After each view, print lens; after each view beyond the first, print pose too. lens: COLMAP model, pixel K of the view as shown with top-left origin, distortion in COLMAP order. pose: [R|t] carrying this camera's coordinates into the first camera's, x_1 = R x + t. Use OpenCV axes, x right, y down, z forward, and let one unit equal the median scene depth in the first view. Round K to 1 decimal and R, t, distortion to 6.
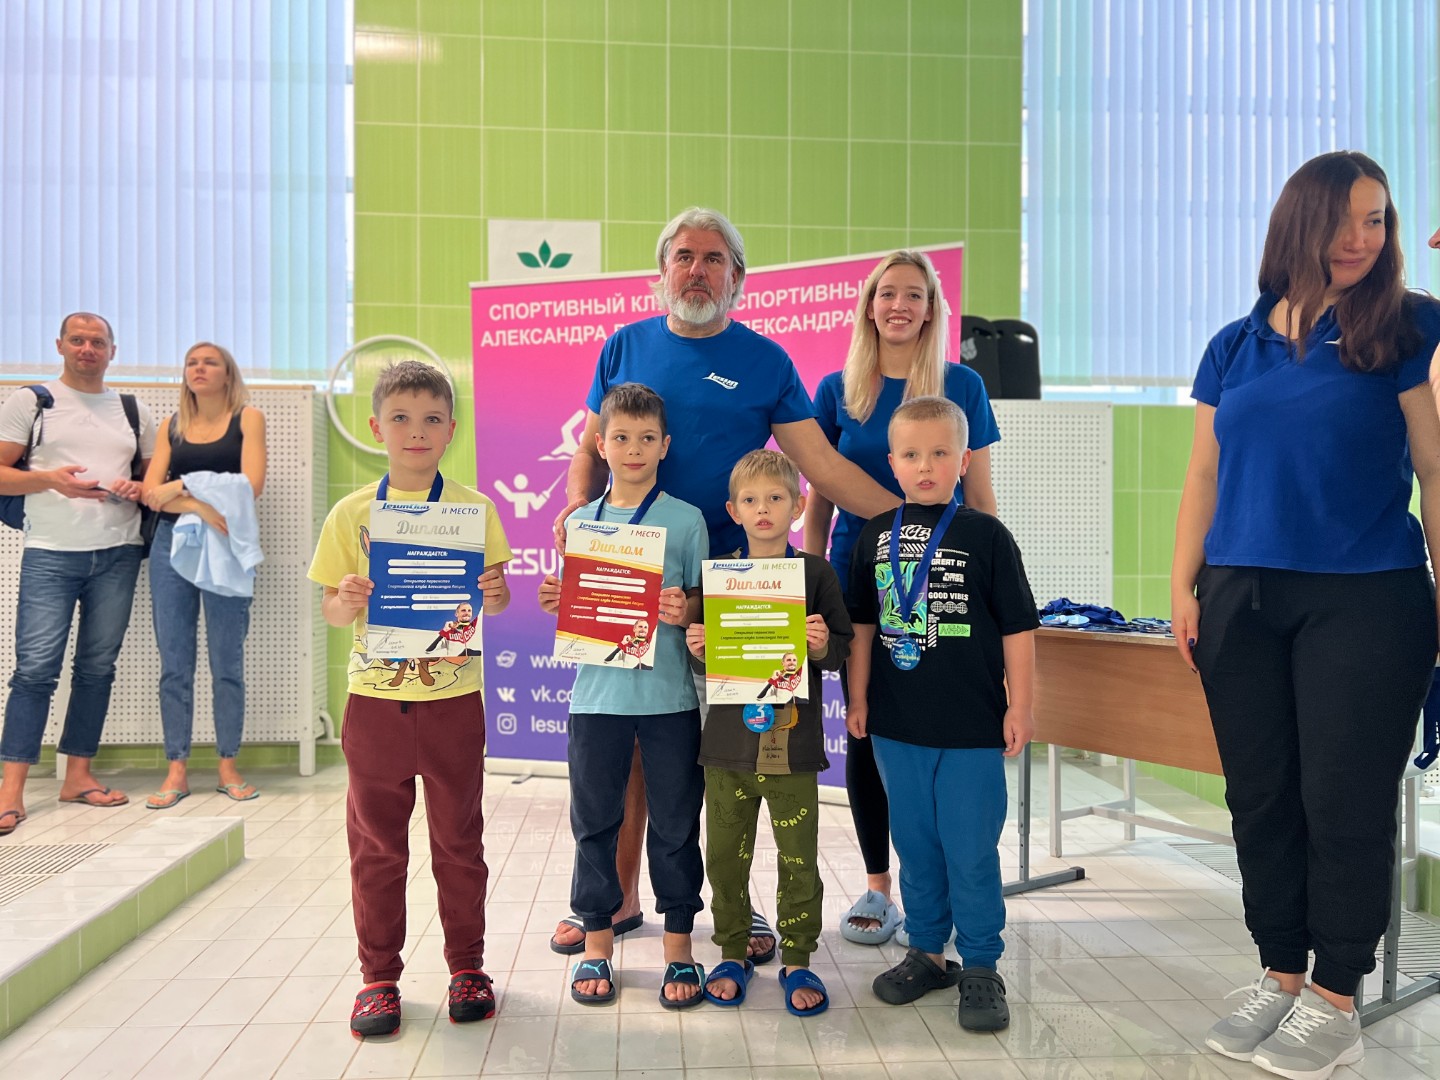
lens RADIAL K [[1080.7, 0, 728.2], [0, 1080.7, 549.1], [0, 0, 1]] dist [0.028878, -0.037975]
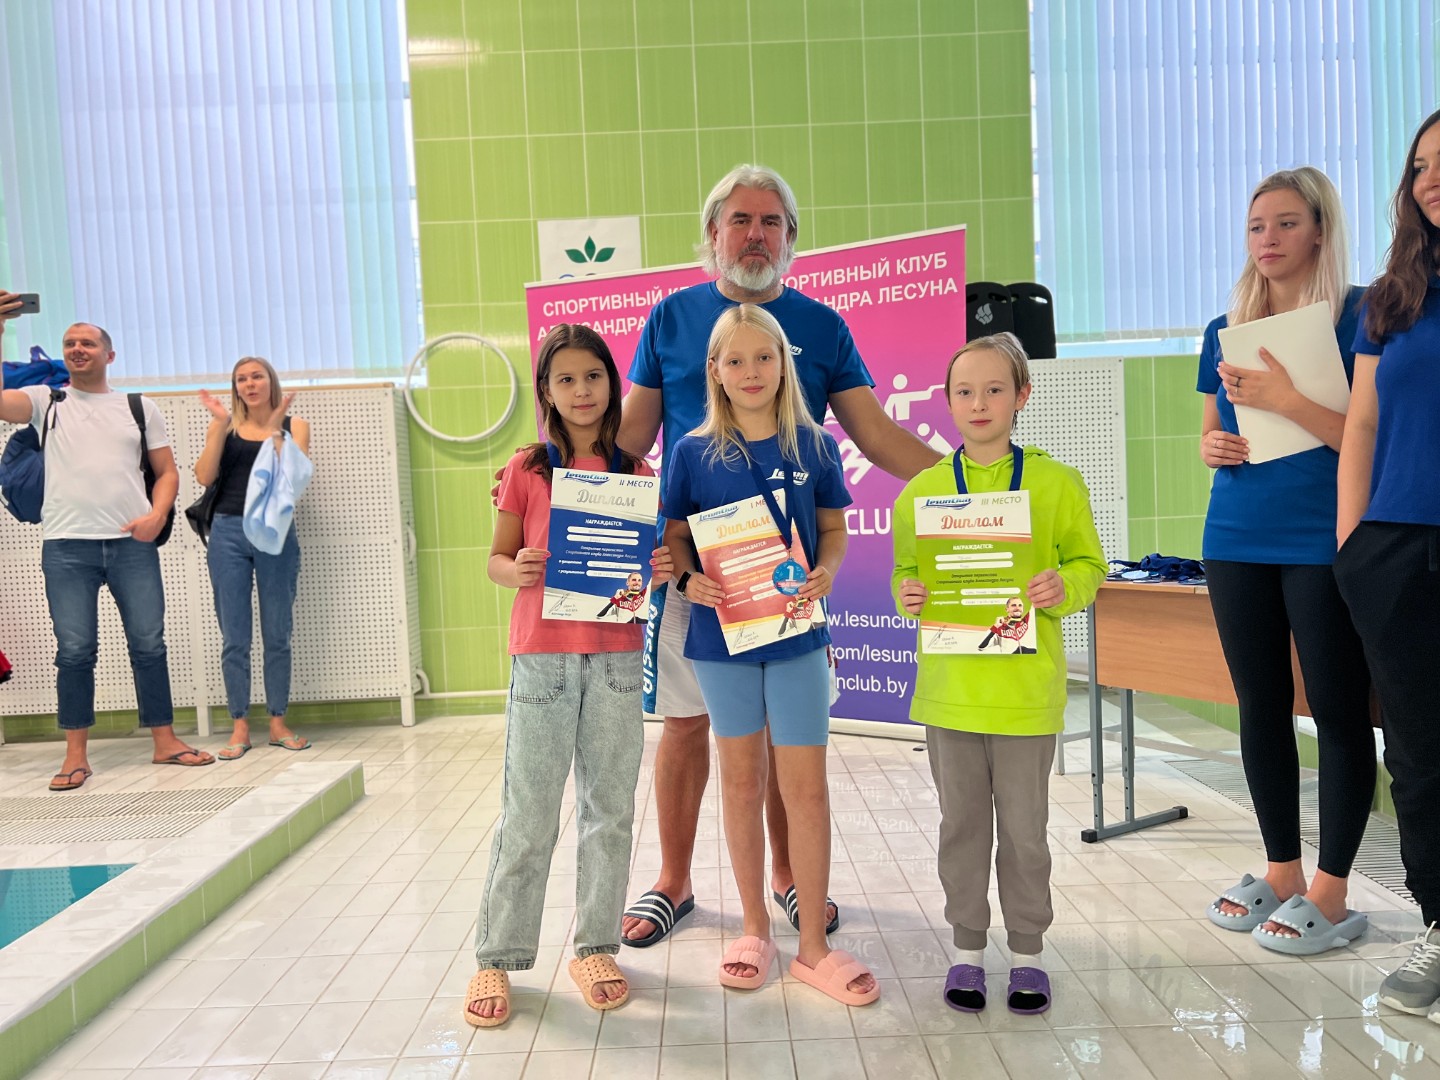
lens RADIAL K [[1080.7, 0, 720.9], [0, 1080.7, 553.6], [0, 0, 1]] dist [0.028878, -0.037975]
pose [[0.996493, -0.042754, -0.071936, 0.030146], [0.046534, 0.997577, 0.051724, -0.016738], [0.069550, -0.054890, 0.996067, -0.106585]]
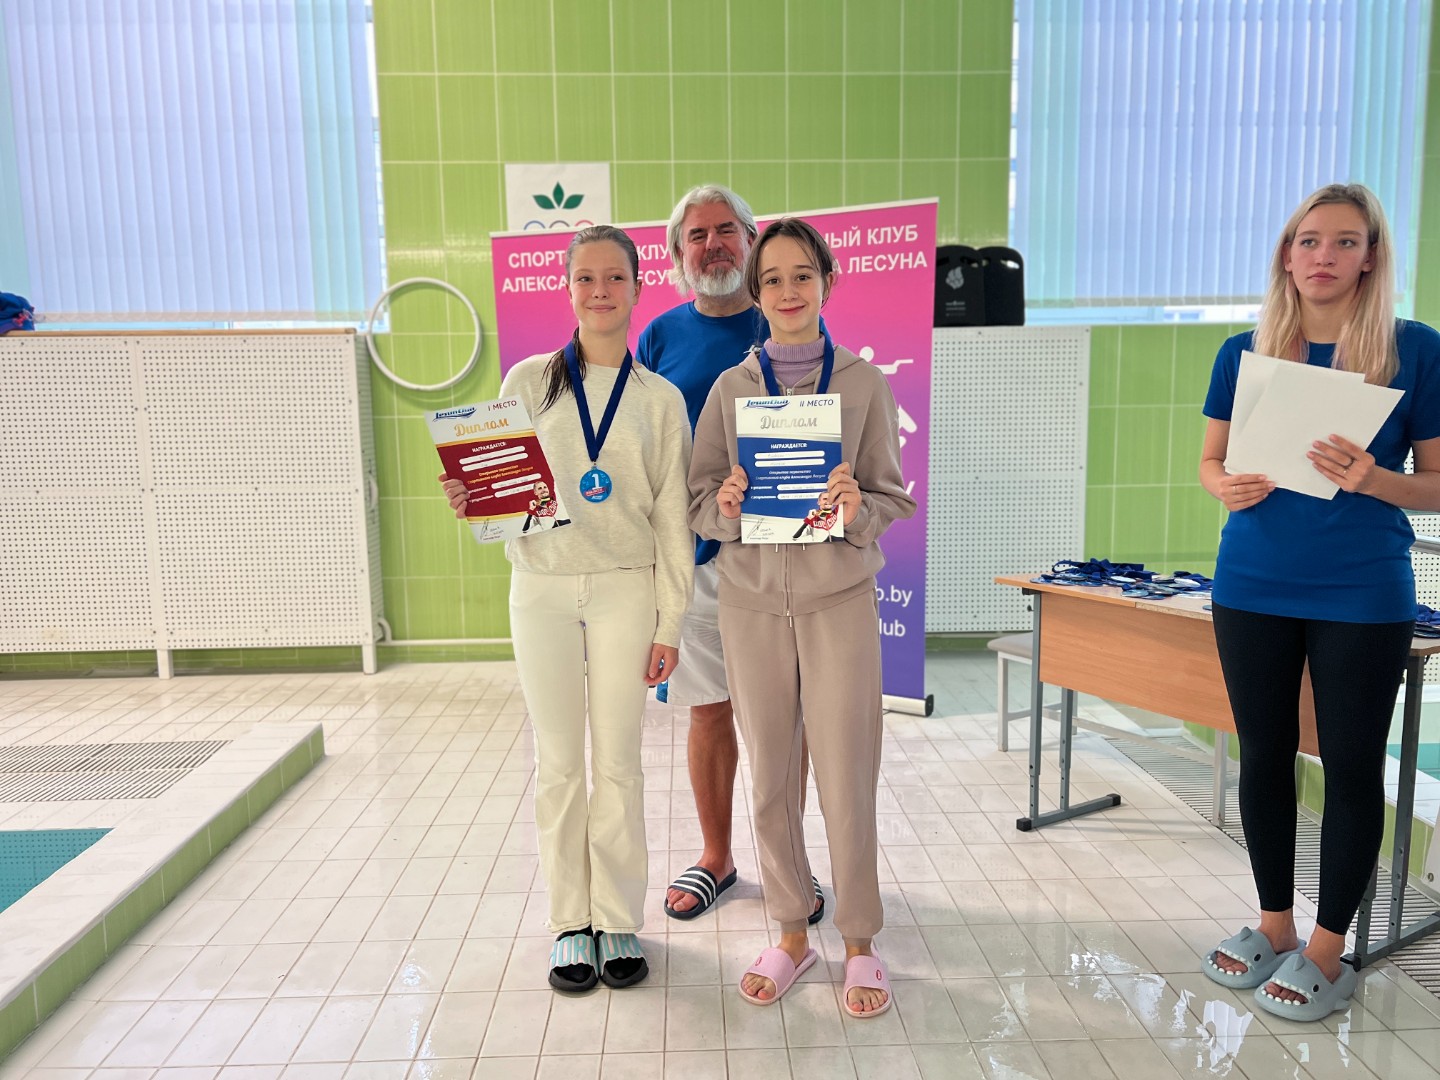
lens RADIAL K [[1080.7, 0, 723.1], [0, 1080.7, 549.3], [0, 0, 1]] dist [0.028878, -0.037975]
pose [[0.998947, -0.010119, -0.044748, 0.040334], [0.016101, 0.990659, 0.135409, -0.072585], [0.042959, -0.135987, 0.989779, -0.109155]]
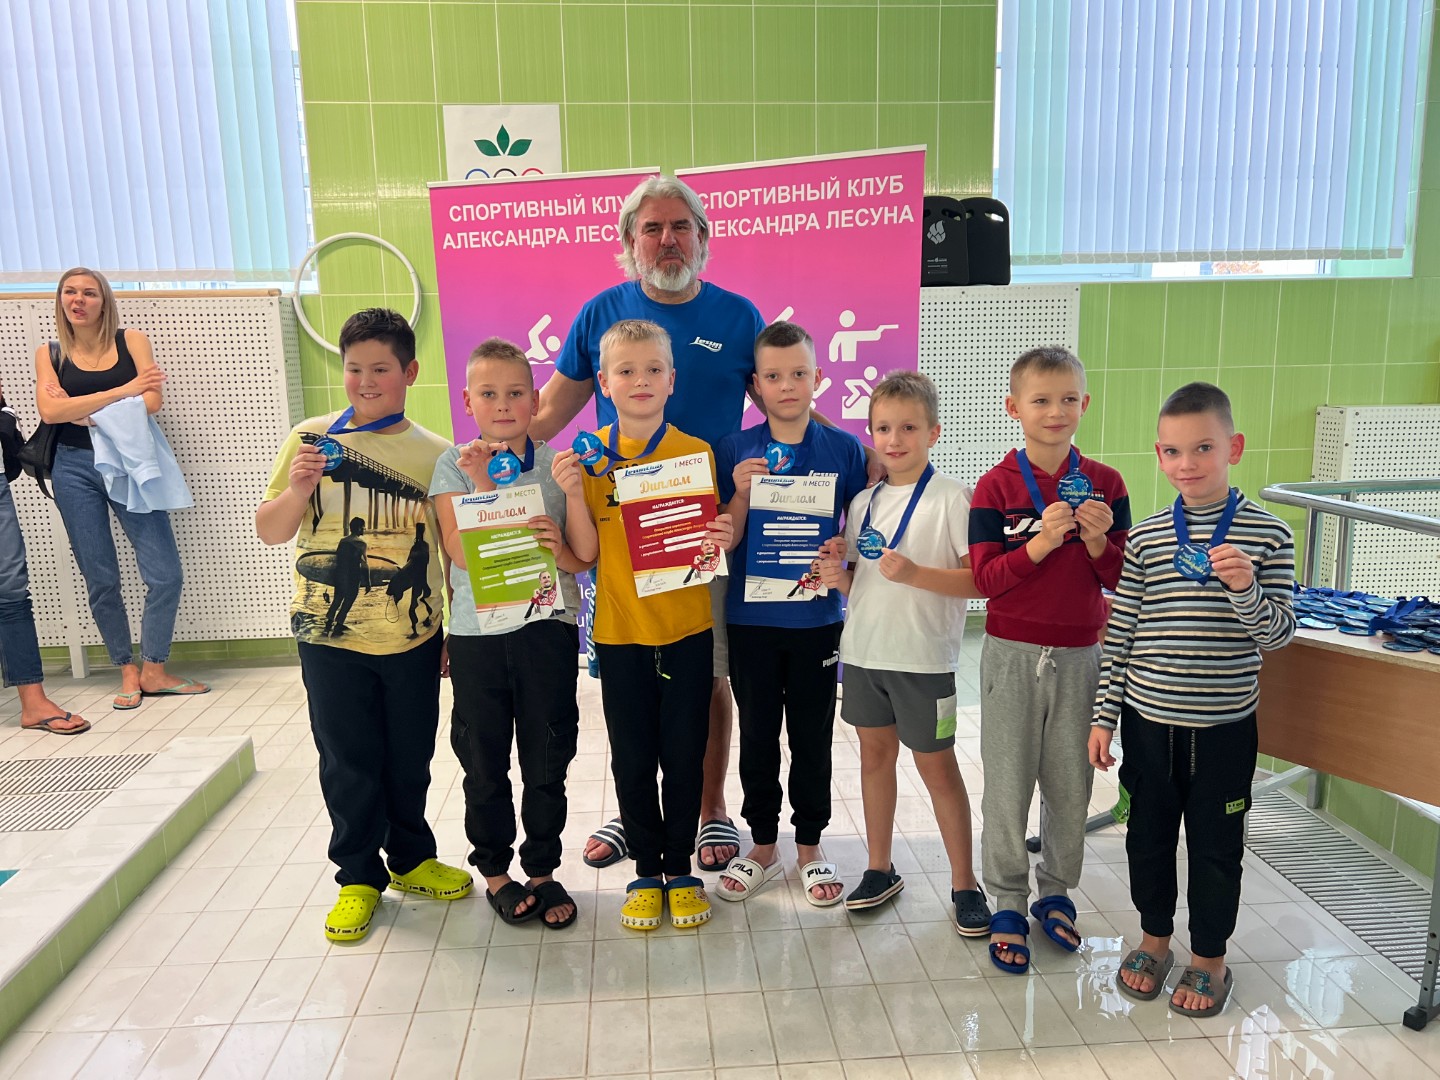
lens RADIAL K [[1080.7, 0, 721.5], [0, 1080.7, 549.9], [0, 0, 1]] dist [0.028878, -0.037975]
pose [[0.999773, -0.021197, -0.002357, 0.022476], [0.021272, 0.983060, 0.182044, -0.089725], [-0.001542, -0.182053, 0.983288, -0.026493]]
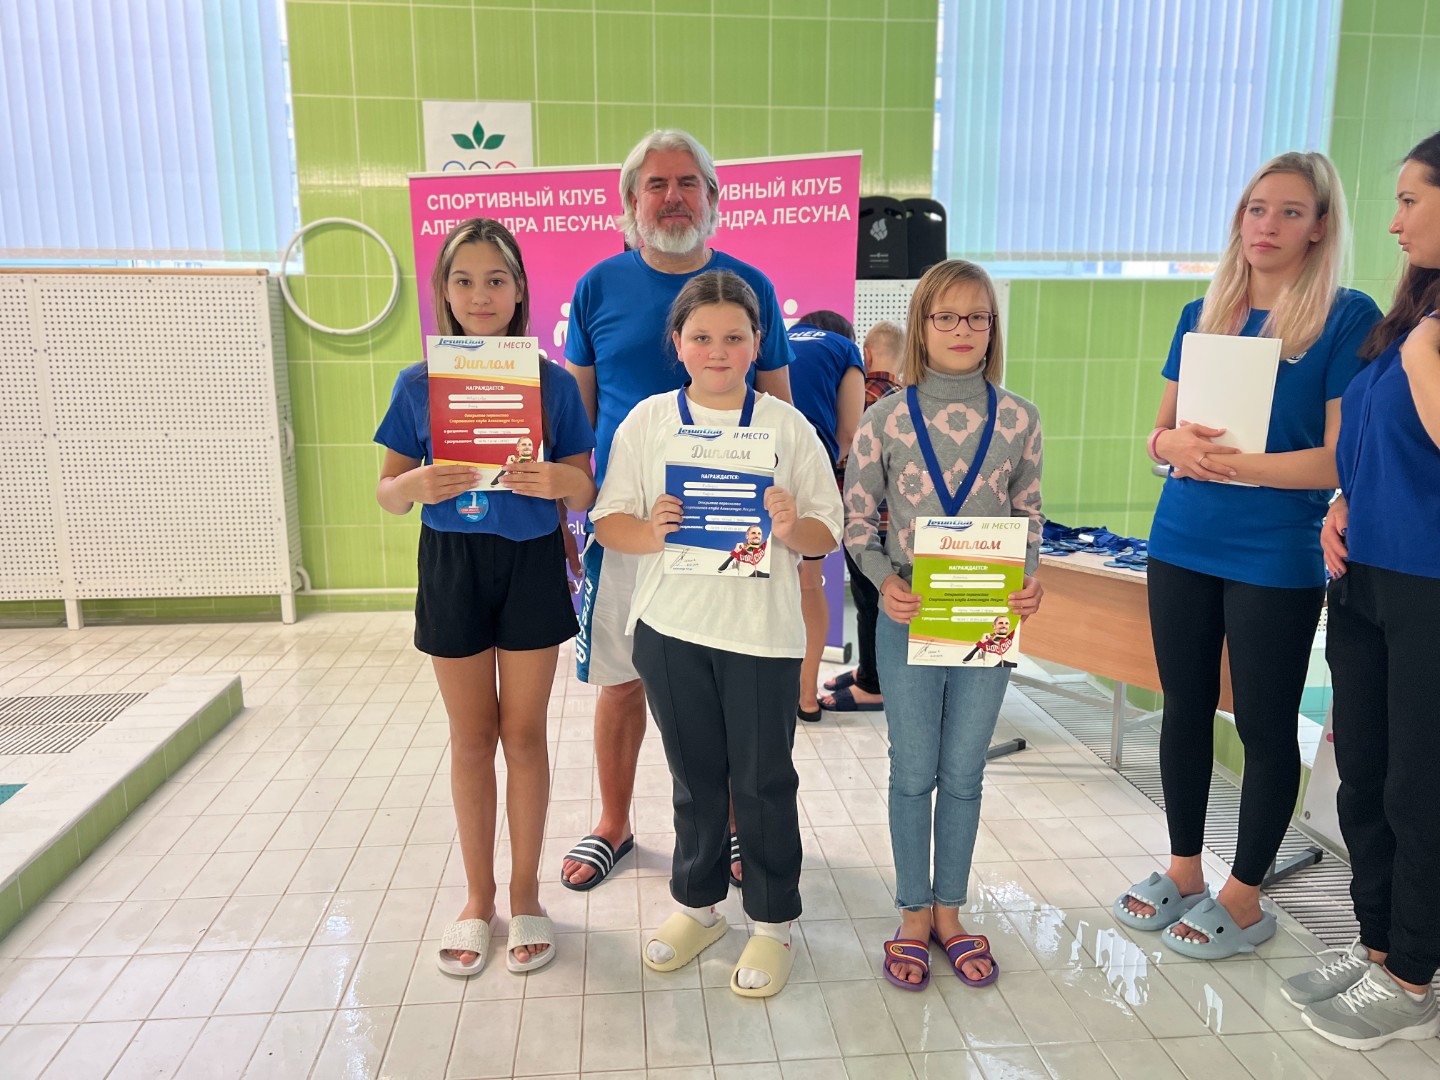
lens RADIAL K [[1080.7, 0, 723.8], [0, 1080.7, 550.8], [0, 0, 1]] dist [0.028878, -0.037975]
pose [[0.999763, -0.006676, 0.020723, 0.045755], [0.002602, 0.981639, 0.190730, -0.082613], [-0.021616, -0.190631, 0.981424, -0.116662]]
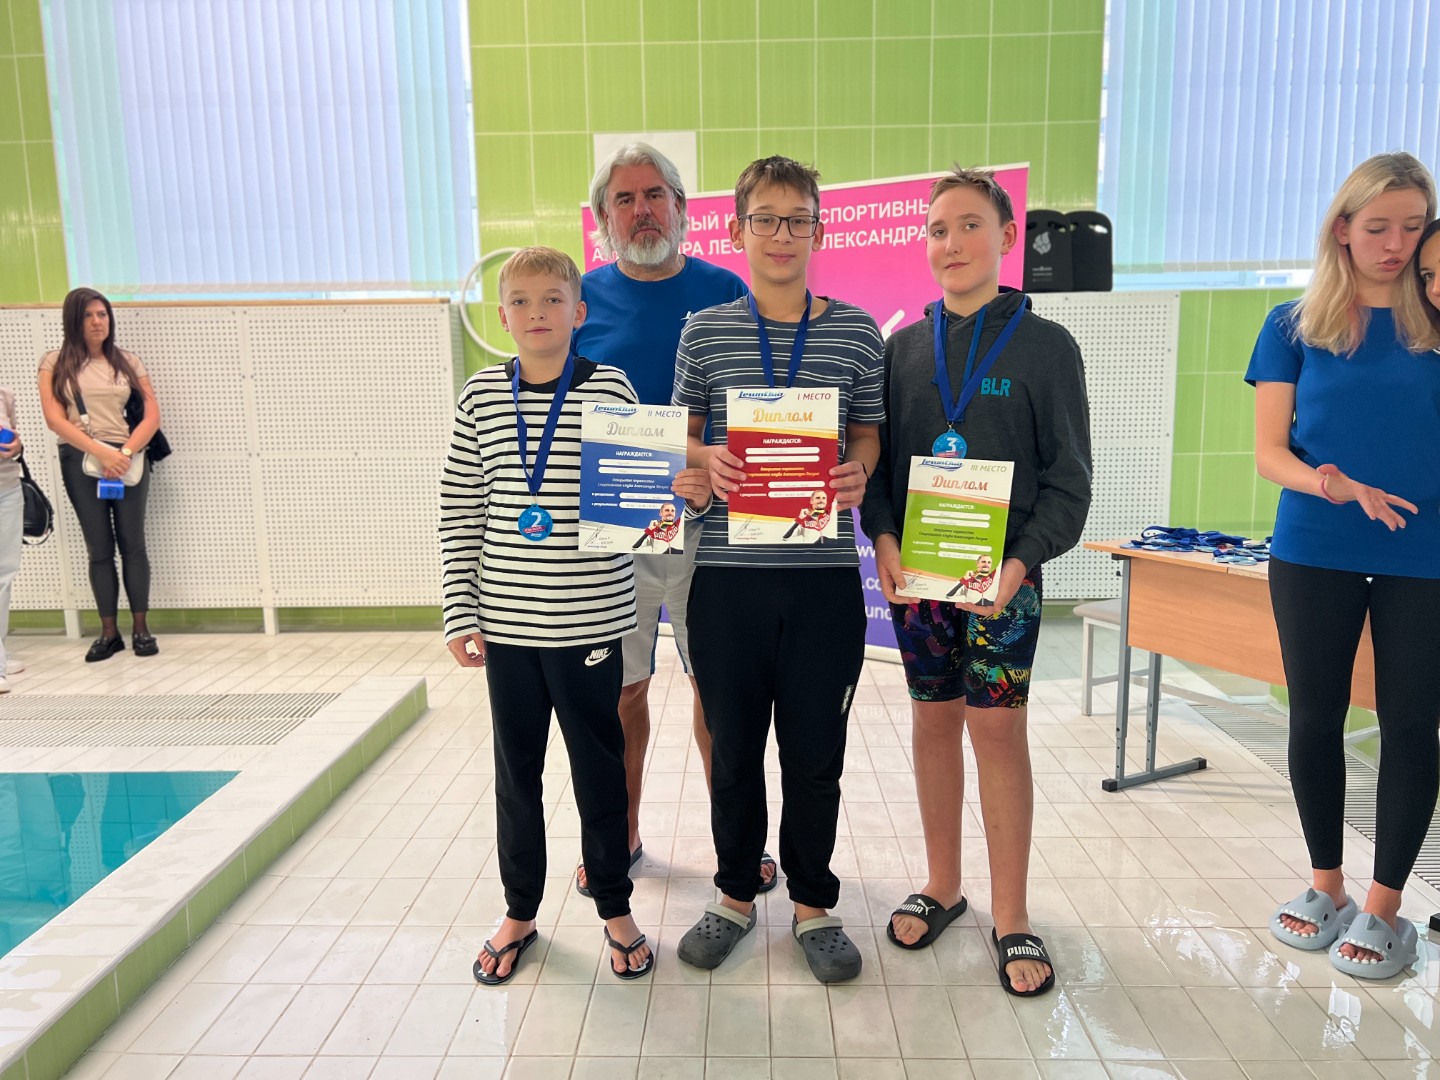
lens RADIAL K [[1080.7, 0, 725.7], [0, 1080.7, 553.0], [0, 0, 1]] dist [0.028878, -0.037975]
pose [[0.994747, -0.000390, -0.102362, 0.022961], [0.017439, 0.986019, 0.165715, -0.071472], [0.100867, -0.166630, 0.980847, -0.131362]]
